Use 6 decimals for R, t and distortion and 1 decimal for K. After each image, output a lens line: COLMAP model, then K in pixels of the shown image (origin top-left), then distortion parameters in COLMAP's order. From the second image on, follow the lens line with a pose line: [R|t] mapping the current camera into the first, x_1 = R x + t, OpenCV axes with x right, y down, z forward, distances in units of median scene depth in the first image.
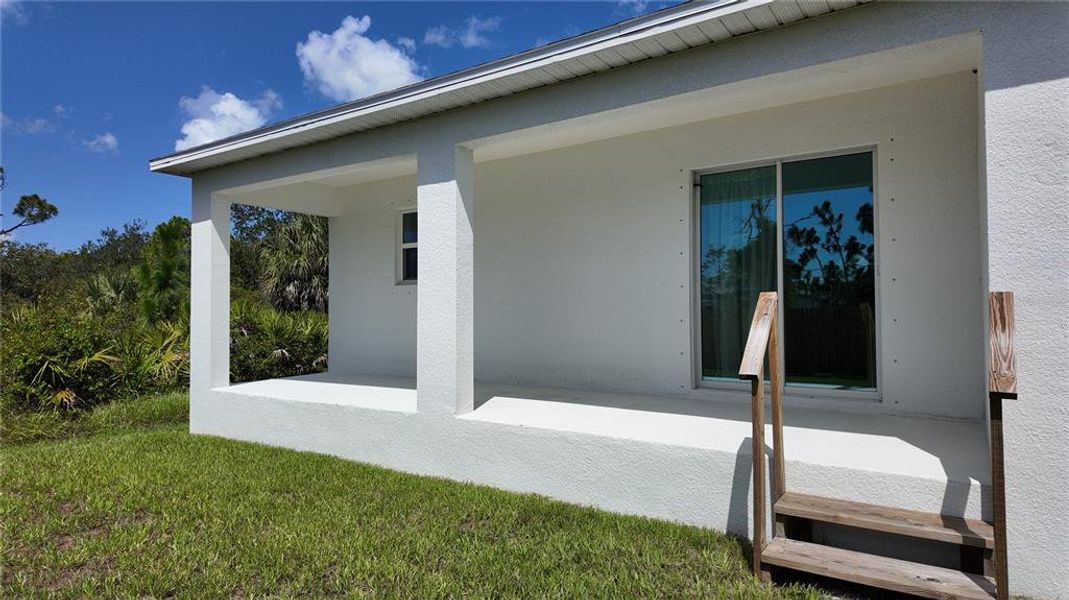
lens RADIAL K [[627.6, 0, 533.0], [0, 627.6, 303.3], [0, 0, 1]] dist [0.018924, -0.004583]
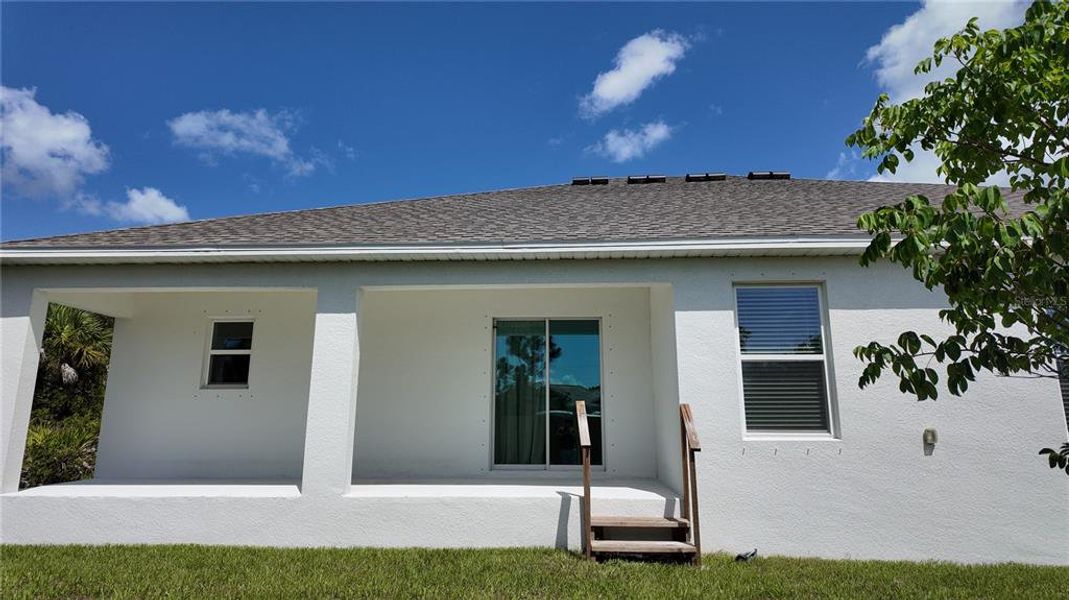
lens RADIAL K [[627.6, 0, 534.8], [0, 627.6, 297.3], [0, 0, 1]] dist [0.018924, -0.004583]
pose [[0.854701, 0.108382, 0.507680, -0.471698], [-0.013208, 0.982186, -0.187445, 0.018944], [-0.518952, 0.153505, 0.840907, -0.336952]]
